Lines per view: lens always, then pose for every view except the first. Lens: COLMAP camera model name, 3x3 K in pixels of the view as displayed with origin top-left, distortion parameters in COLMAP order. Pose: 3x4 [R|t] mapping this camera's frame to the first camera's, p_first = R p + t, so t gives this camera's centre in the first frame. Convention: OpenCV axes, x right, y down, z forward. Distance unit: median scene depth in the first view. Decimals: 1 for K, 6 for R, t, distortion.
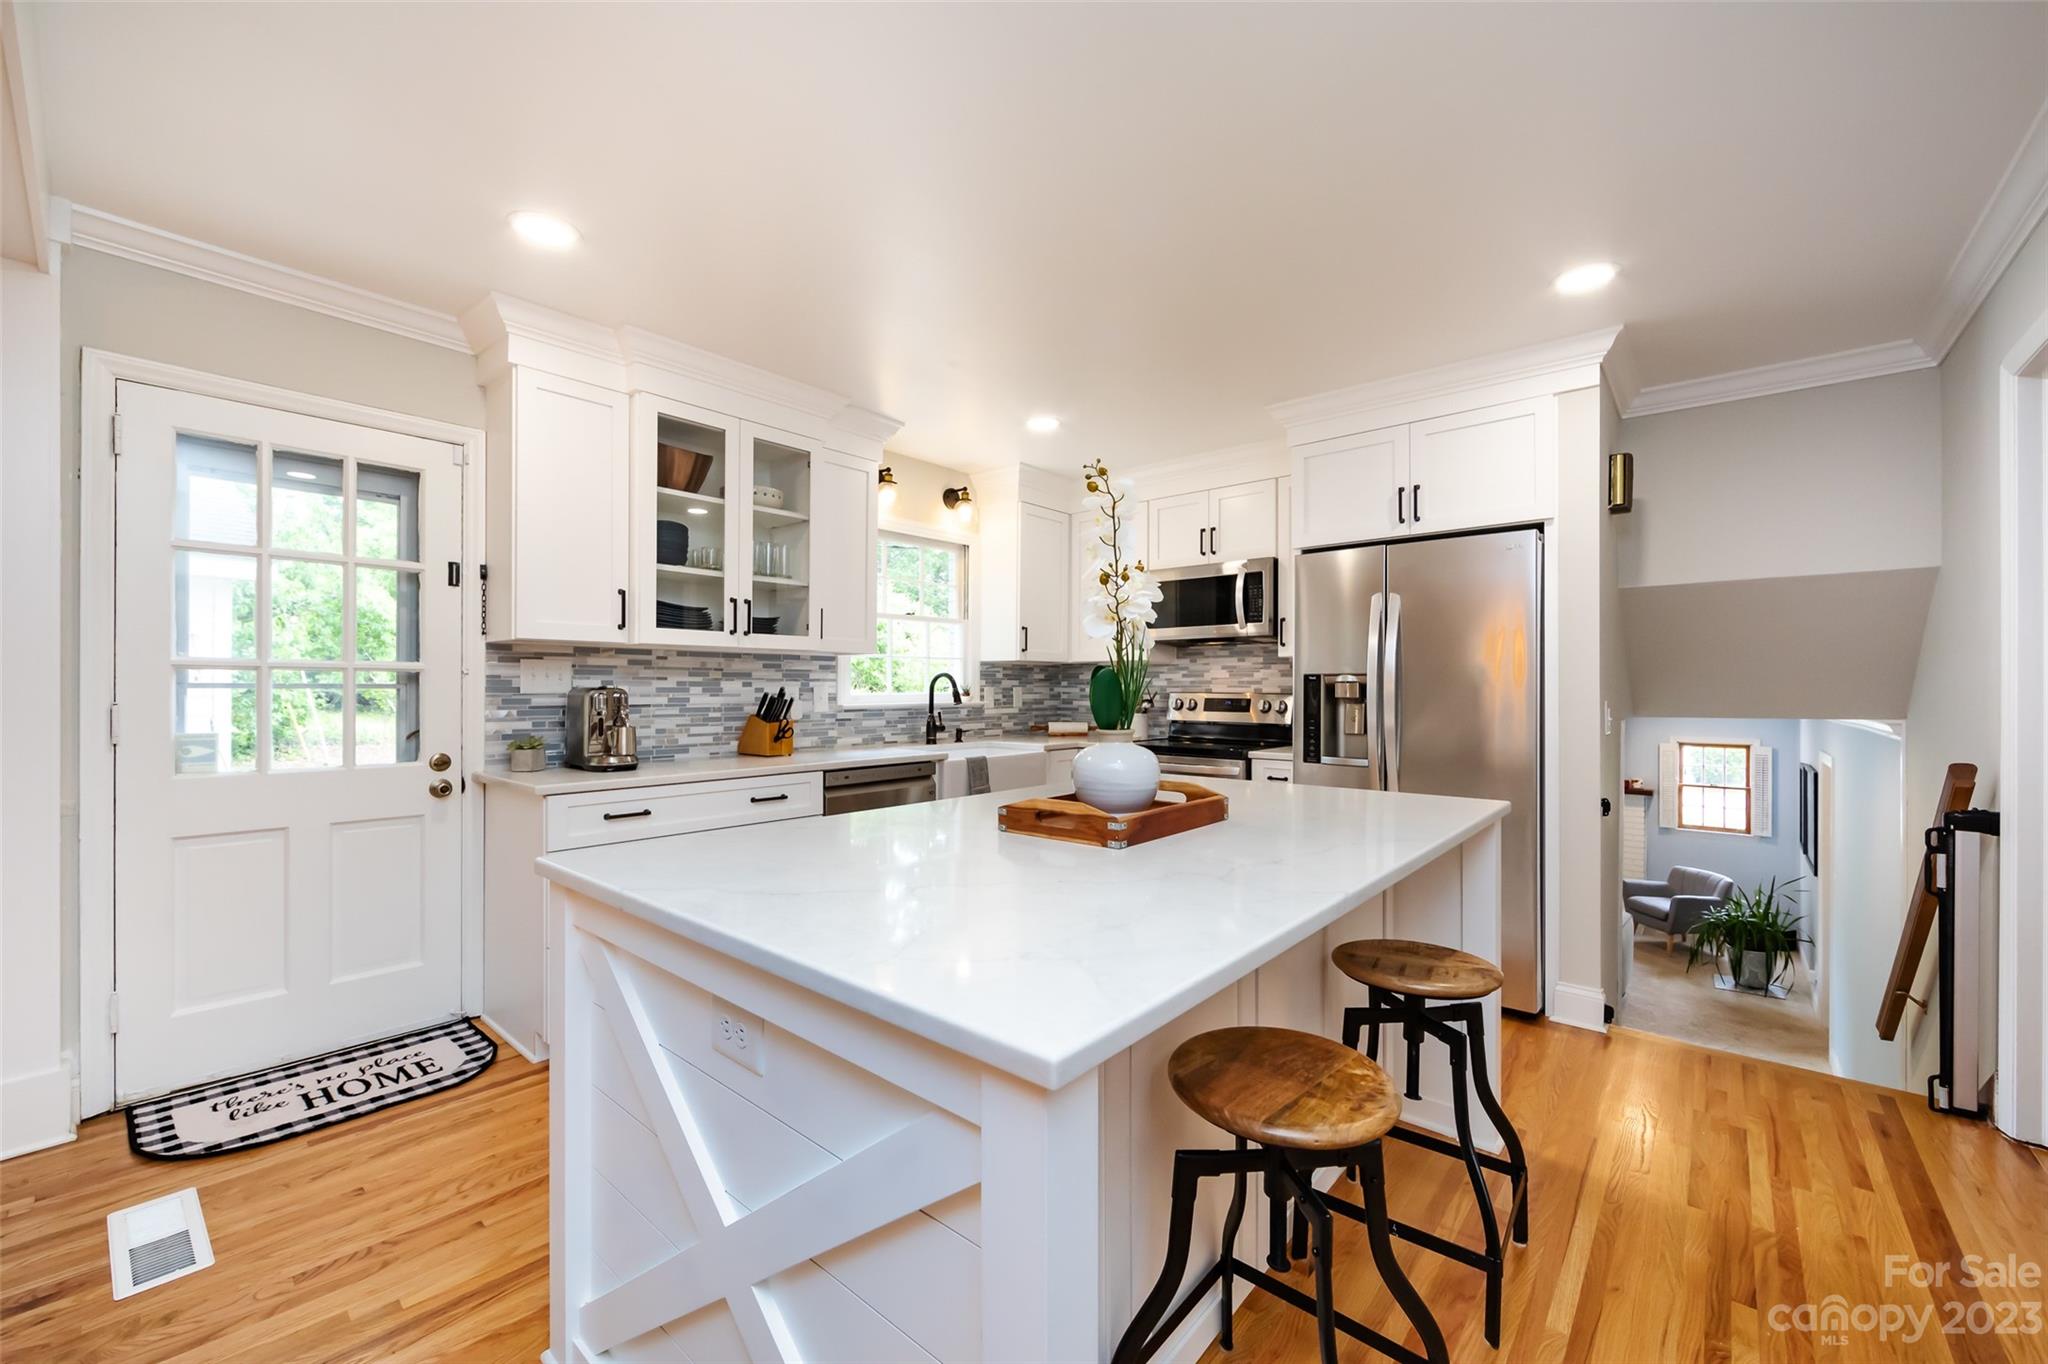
lens RADIAL K [[814.5, 0, 1016.9], [0, 814.5, 684.7], [0, 0, 1]] dist [-0.003991, -0.000634]
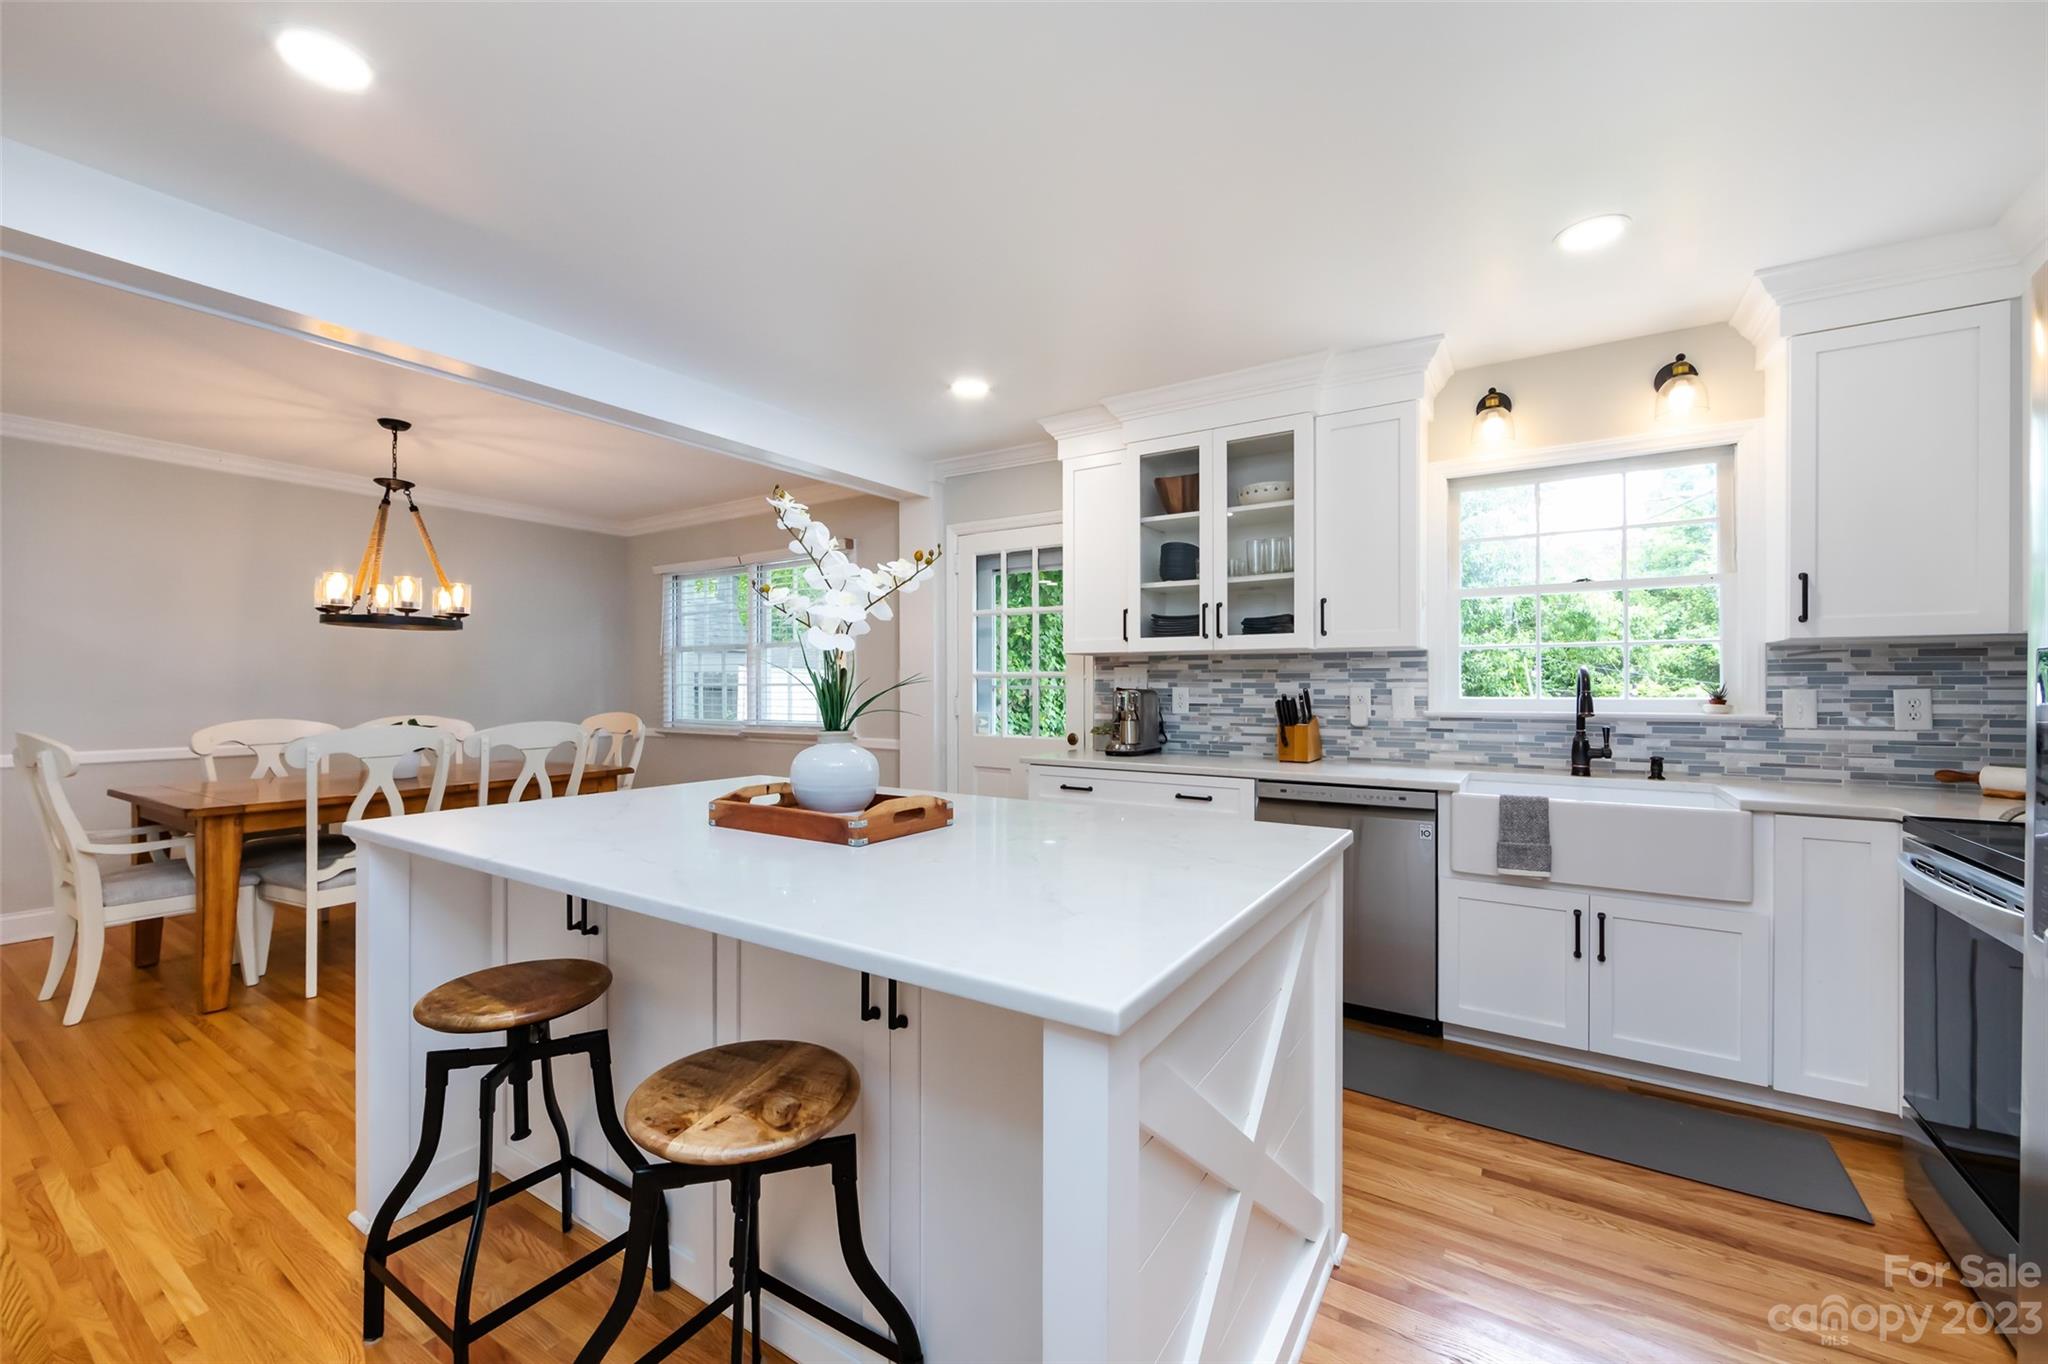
lens RADIAL K [[814.5, 0, 1016.9], [0, 814.5, 684.7], [0, 0, 1]] dist [-0.003991, -0.000634]
pose [[0.131353, -0.003444, -0.991330, 0.599378], [0.001288, 0.999994, -0.003304, 0.001250], [0.991335, -0.000843, 0.131357, 0.566309]]
